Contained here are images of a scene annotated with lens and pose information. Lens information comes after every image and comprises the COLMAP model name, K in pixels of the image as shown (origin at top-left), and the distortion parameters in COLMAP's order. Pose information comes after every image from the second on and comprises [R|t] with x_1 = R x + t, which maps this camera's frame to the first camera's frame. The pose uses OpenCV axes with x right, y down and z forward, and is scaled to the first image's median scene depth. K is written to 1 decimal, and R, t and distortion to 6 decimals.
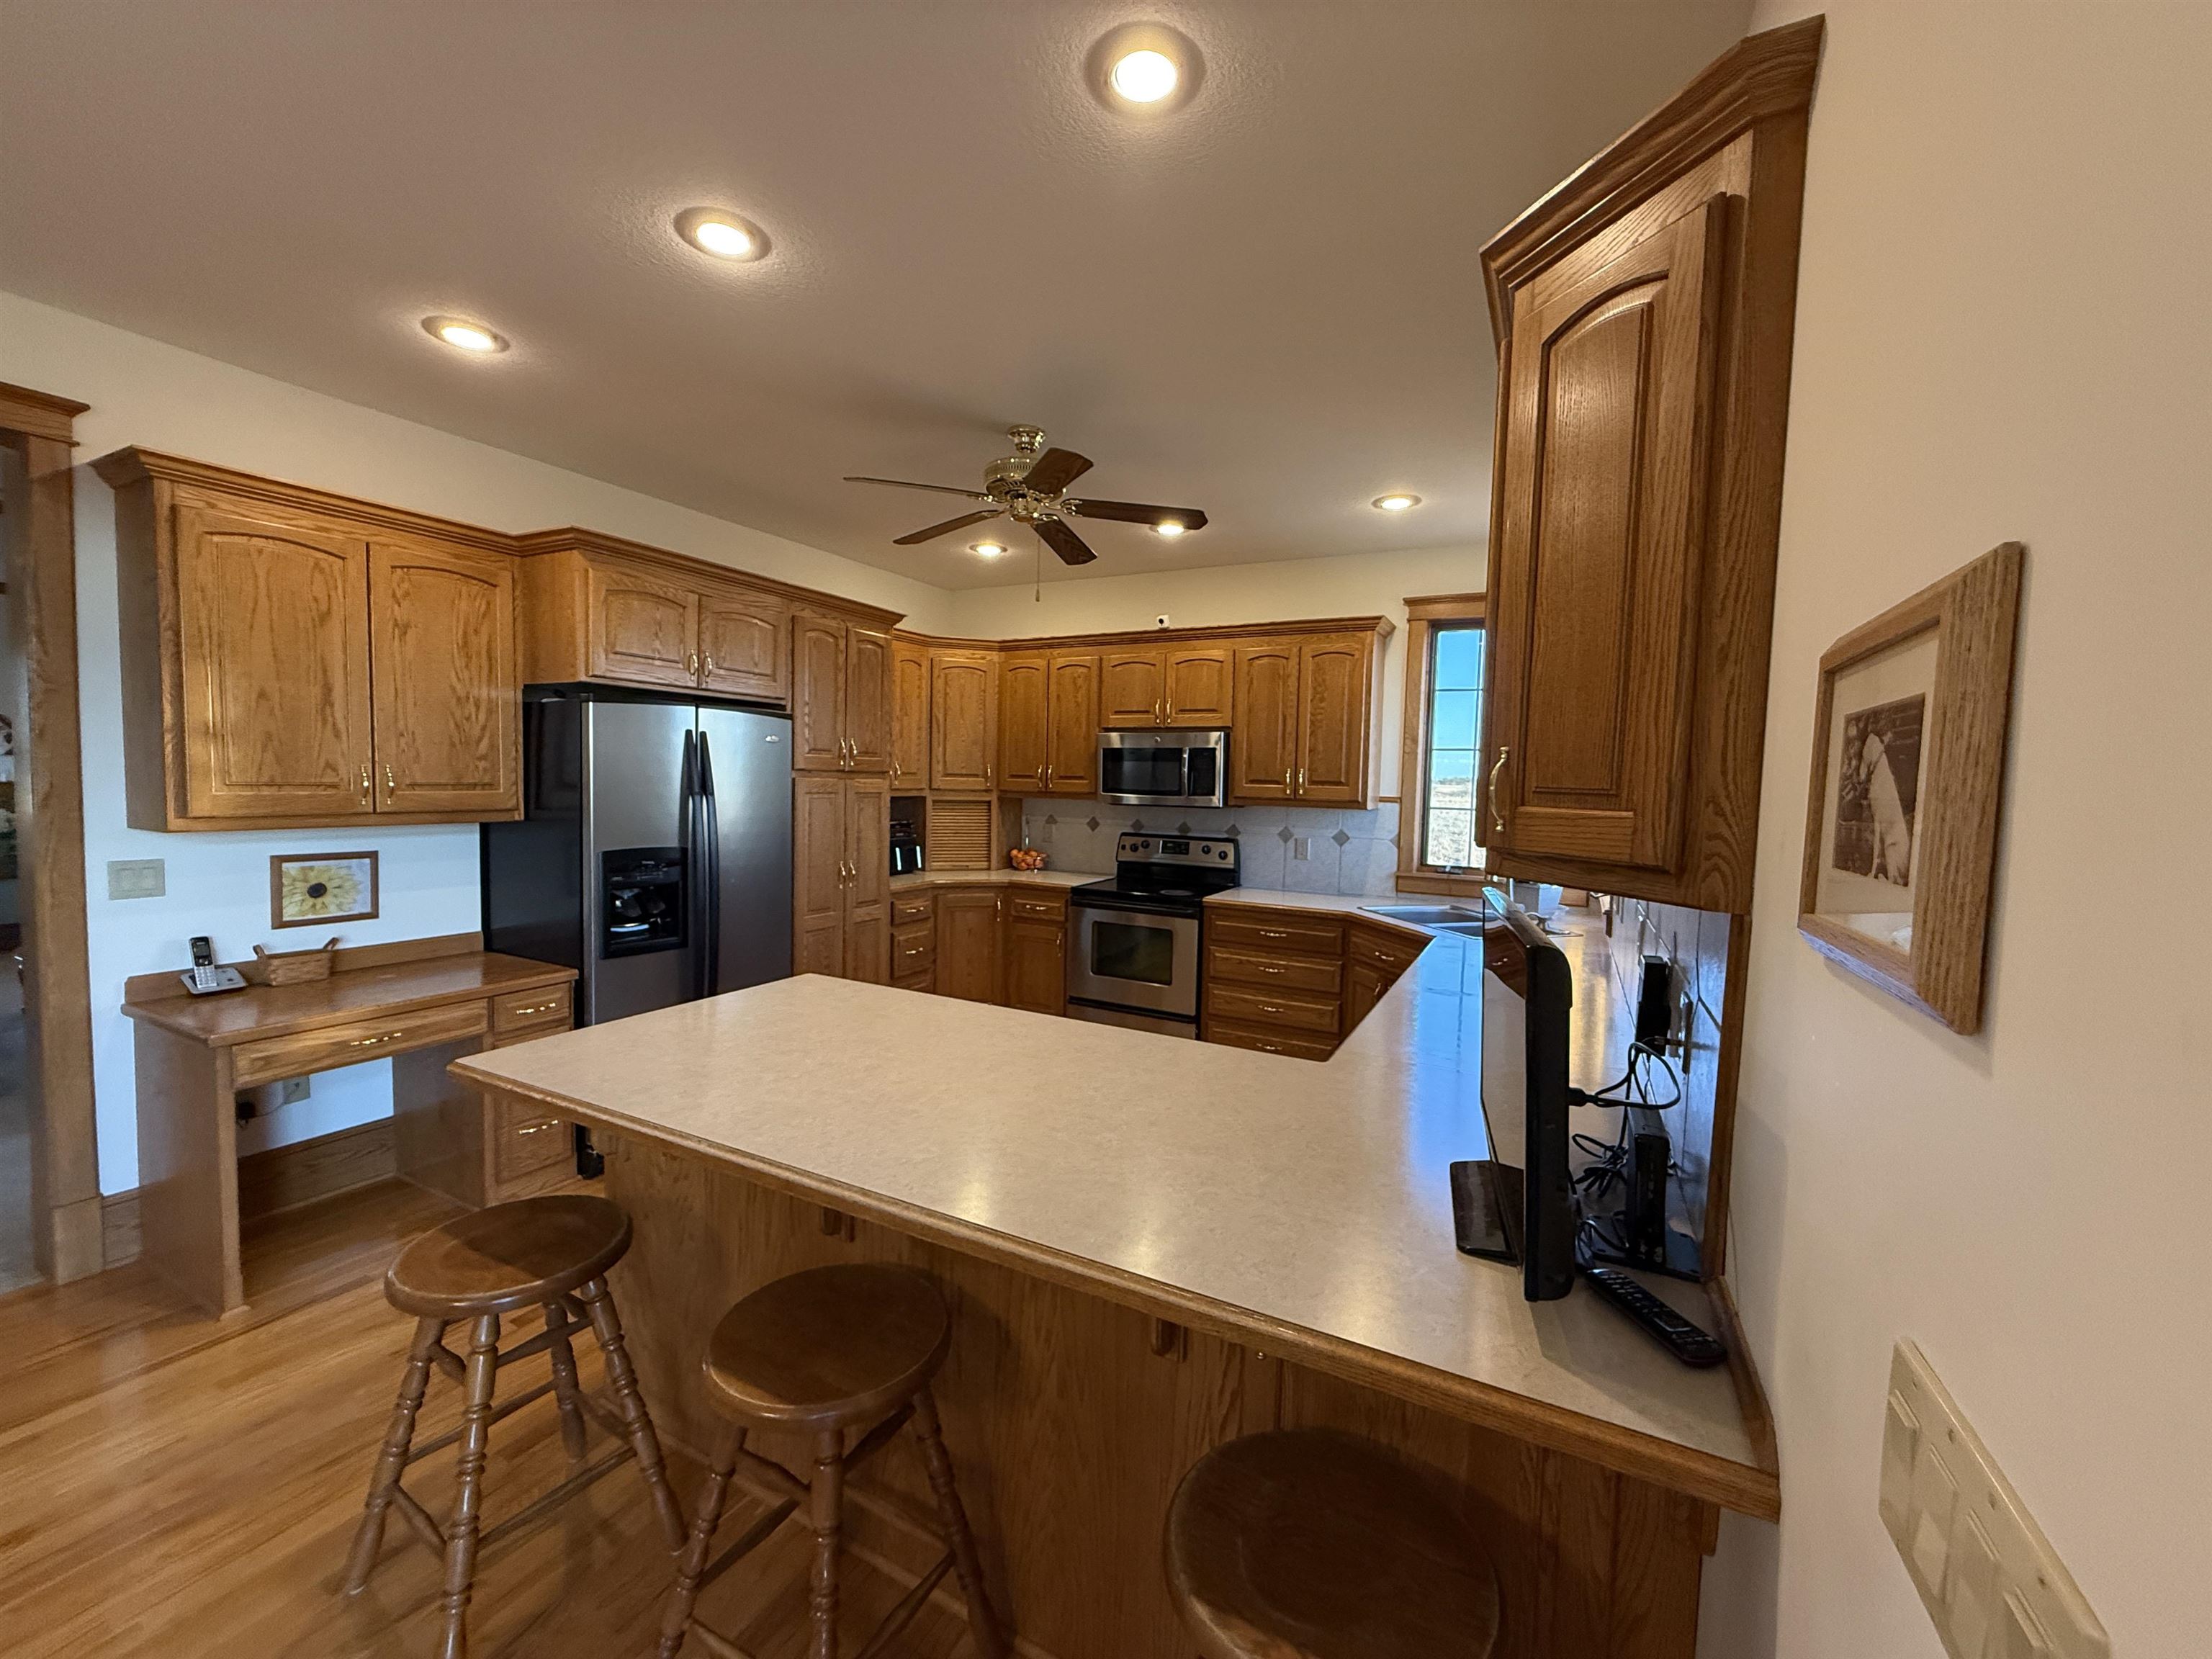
lens RADIAL K [[880.0, 0, 1098.2], [0, 880.0, 828.2], [0, 0, 1]] dist [0.002911, -0.000055]
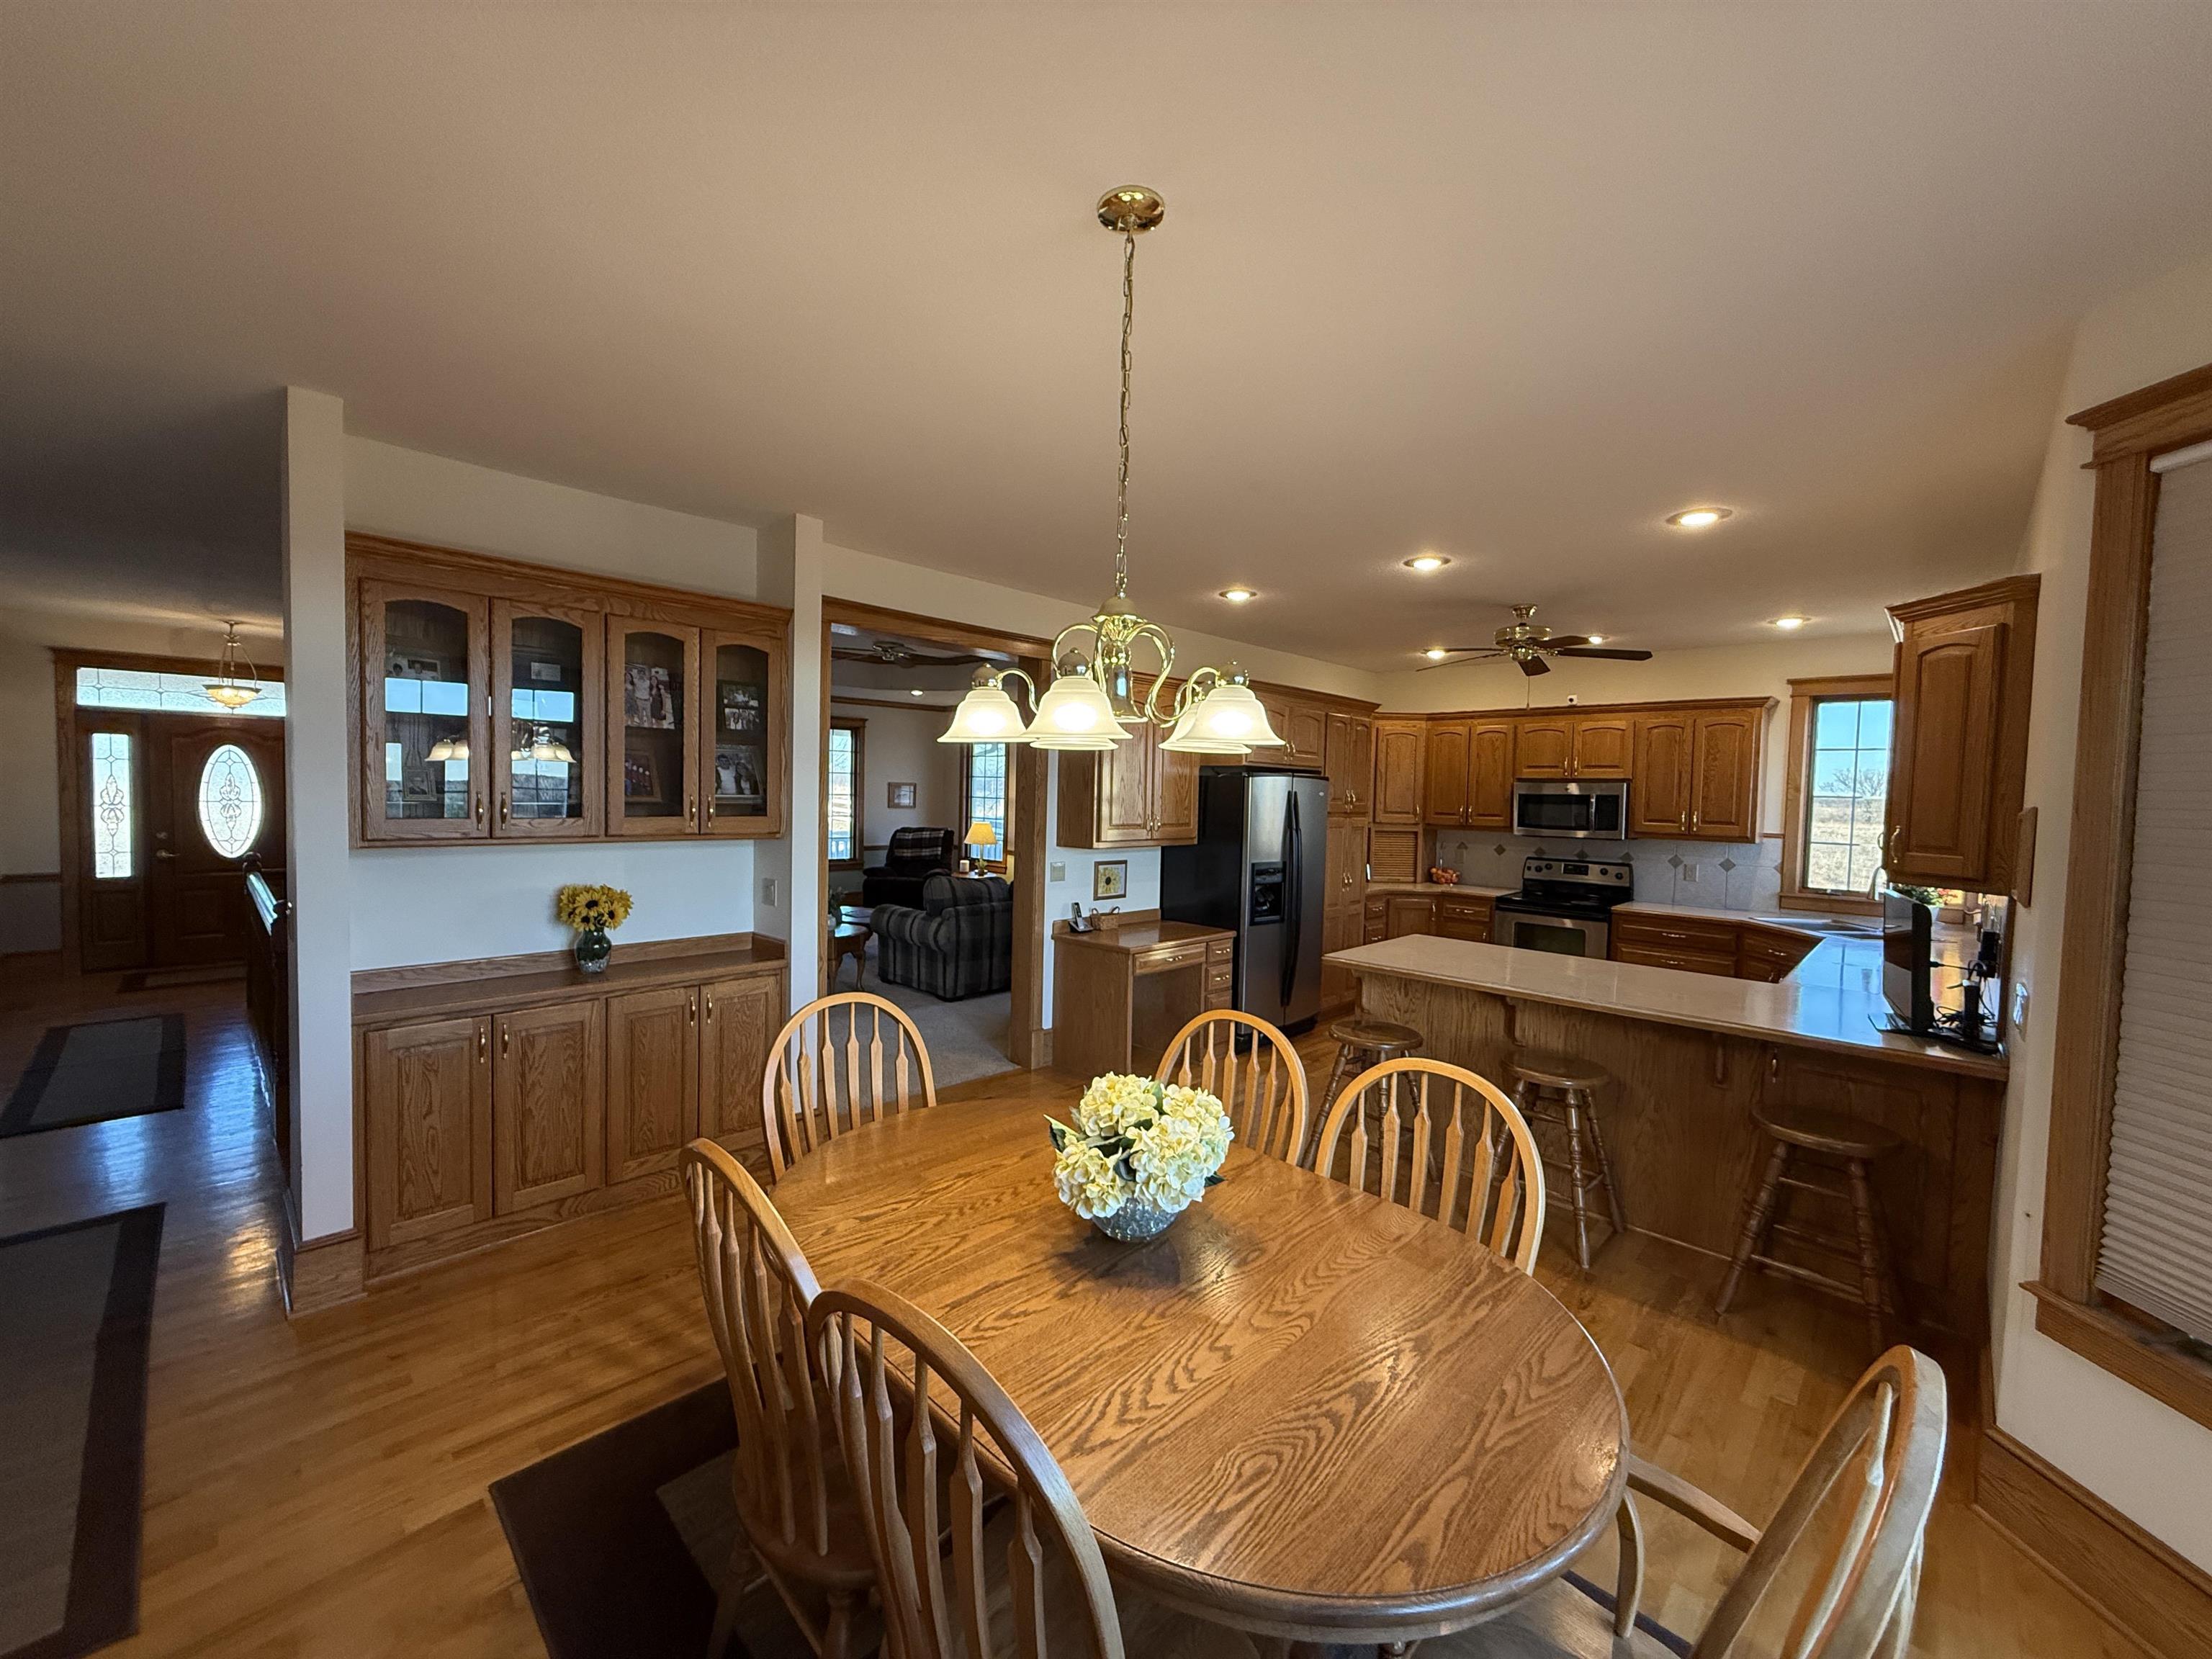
lens RADIAL K [[880.0, 0, 1098.2], [0, 880.0, 828.2], [0, 0, 1]] dist [0.002911, -0.000055]
pose [[0.960034, 0.010407, -0.279690, -0.261060], [-0.016394, 0.999684, -0.019077, -0.002960], [0.279403, 0.022900, 0.959901, -0.520281]]
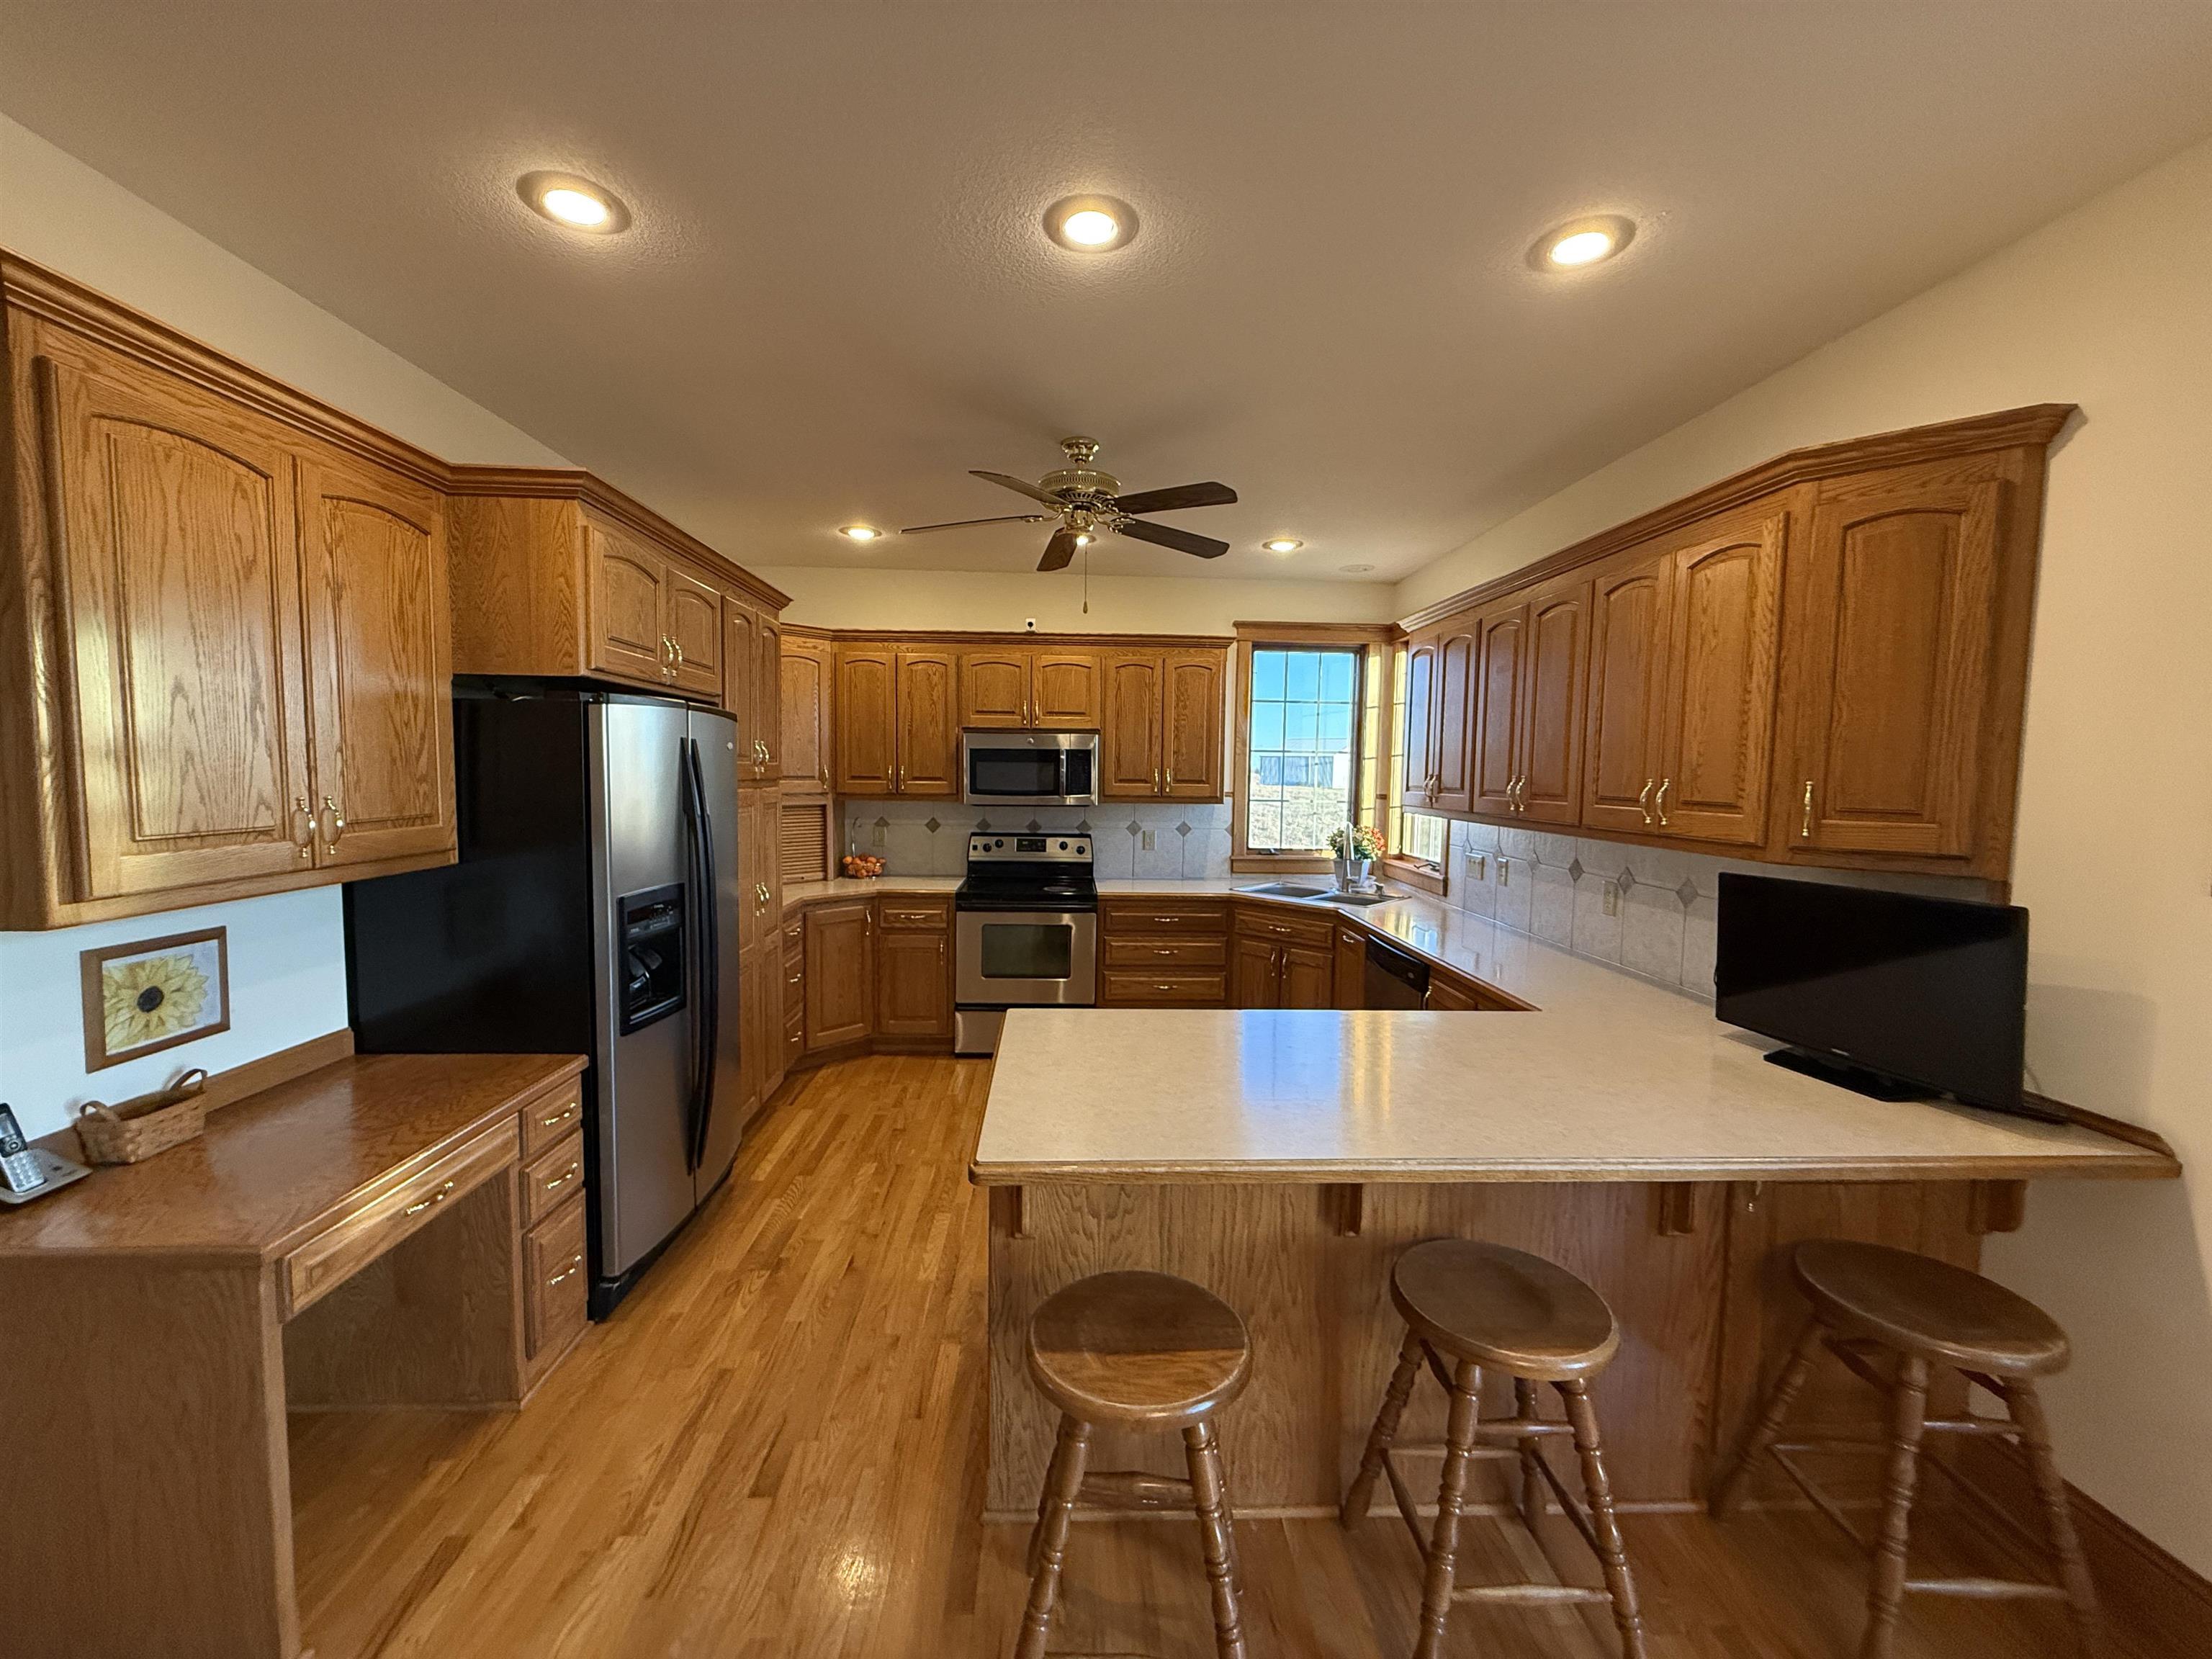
lens RADIAL K [[880.0, 0, 1098.2], [0, 880.0, 828.2], [0, 0, 1]] dist [0.002911, -0.000055]
pose [[0.863546, -0.046000, 0.502168, -0.411093], [0.035535, 0.998906, 0.030396, -0.030003], [-0.503017, -0.008404, 0.864236, 0.085642]]
